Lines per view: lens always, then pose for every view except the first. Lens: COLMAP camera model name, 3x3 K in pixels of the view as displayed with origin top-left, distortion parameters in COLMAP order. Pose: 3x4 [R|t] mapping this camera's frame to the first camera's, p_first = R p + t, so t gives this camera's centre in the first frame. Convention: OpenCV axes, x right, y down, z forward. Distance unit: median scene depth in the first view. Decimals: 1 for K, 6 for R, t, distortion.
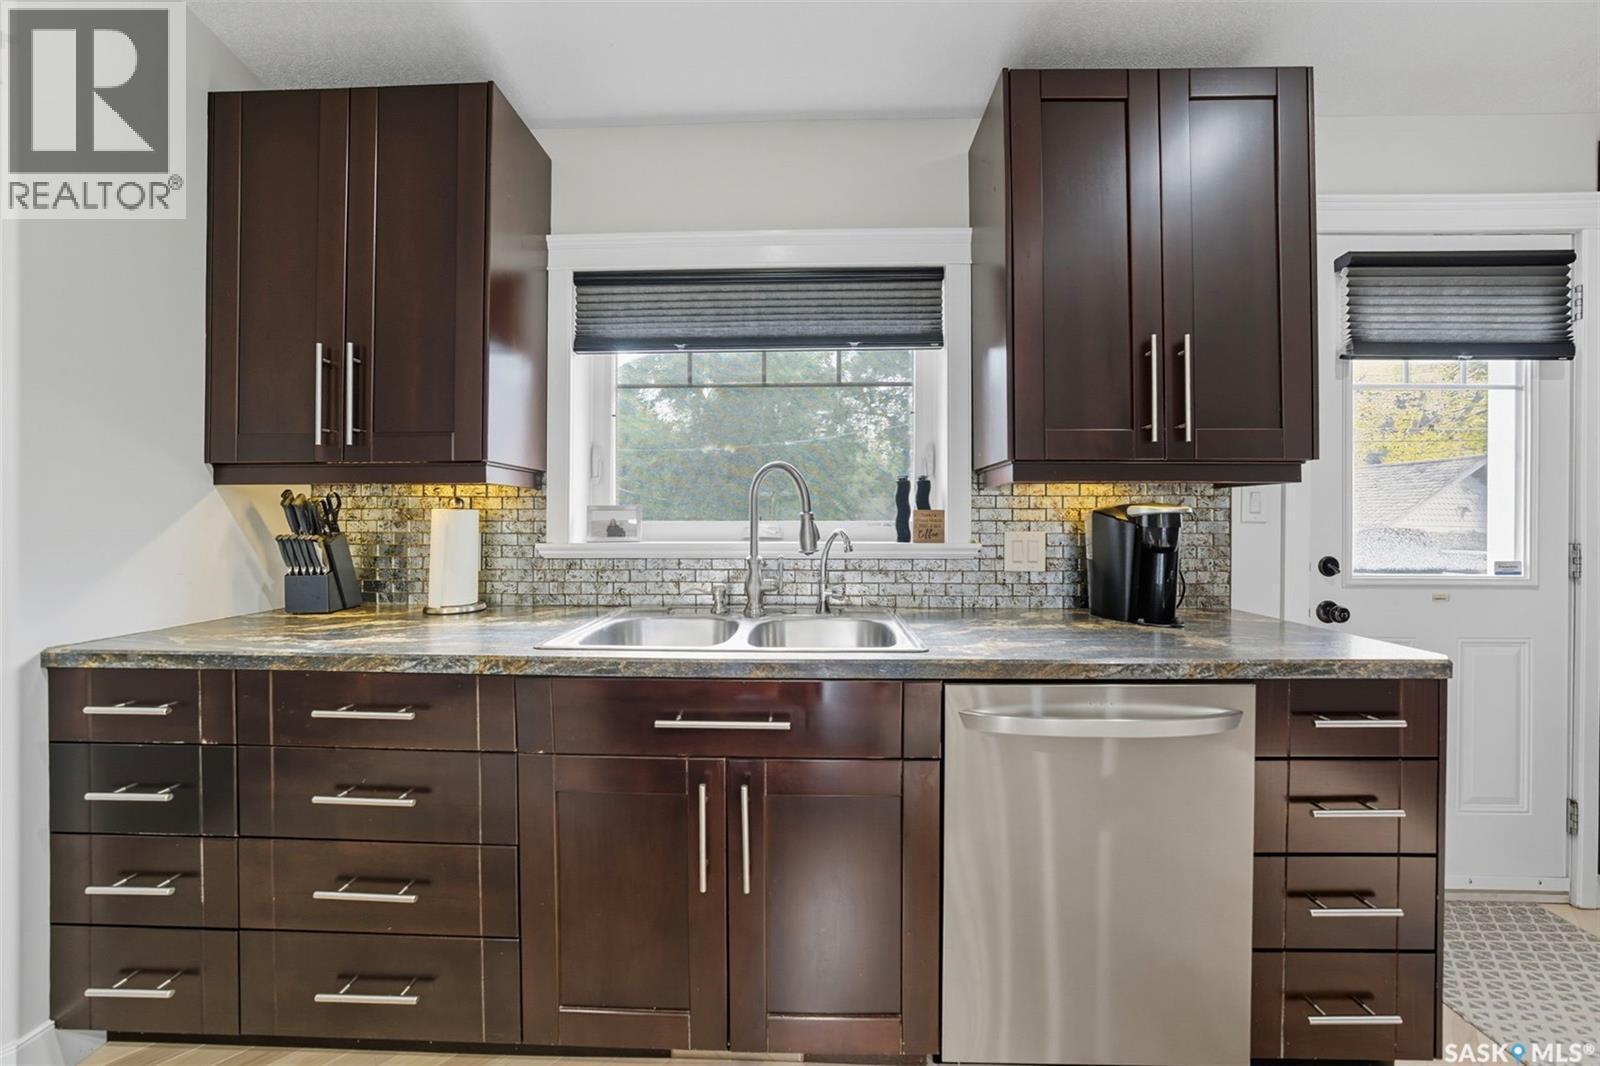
lens RADIAL K [[565.7, 0, 800.0], [0, 565.7, 533.0], [0, 0, 1]] dist [-0.029004, 0.006760]
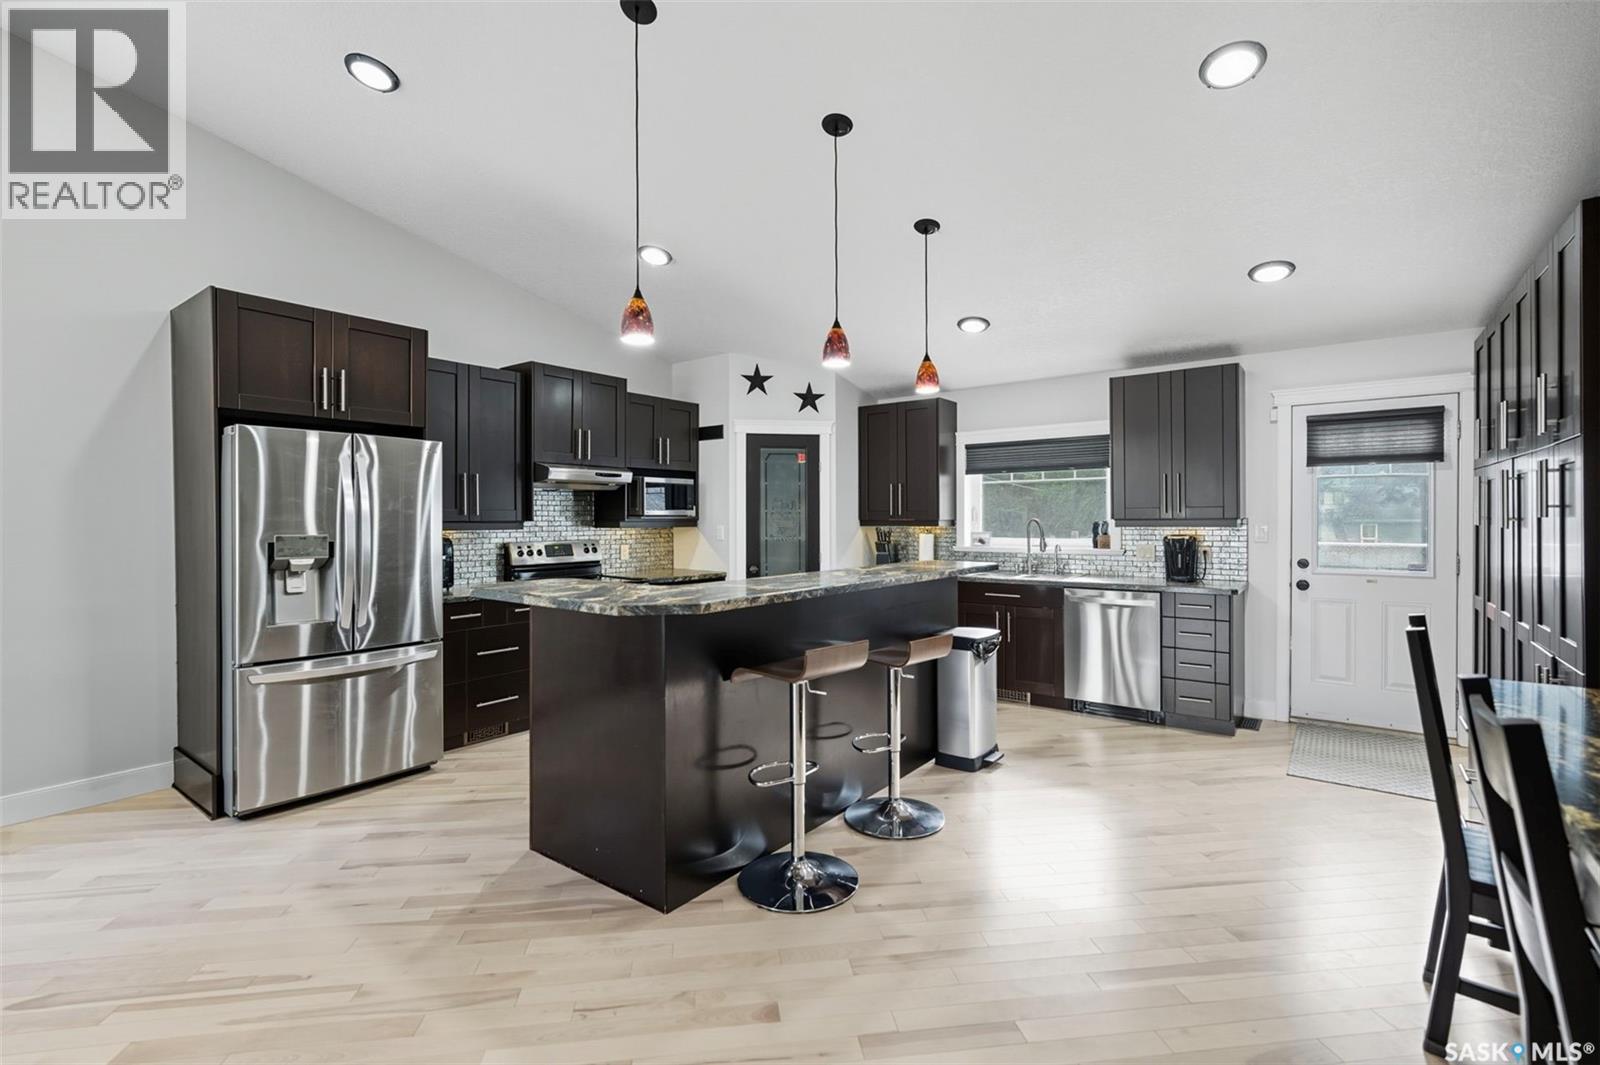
lens RADIAL K [[747.1, 0, 800.0], [0, 747.1, 532.5], [0, 0, 1]] dist [0.000917, 0.000211]
pose [[0.805071, 0.006833, -0.593139, 1.102904], [-0.001961, 0.999959, 0.008857, -0.078633], [0.593175, -0.005967, 0.805051, -2.397886]]
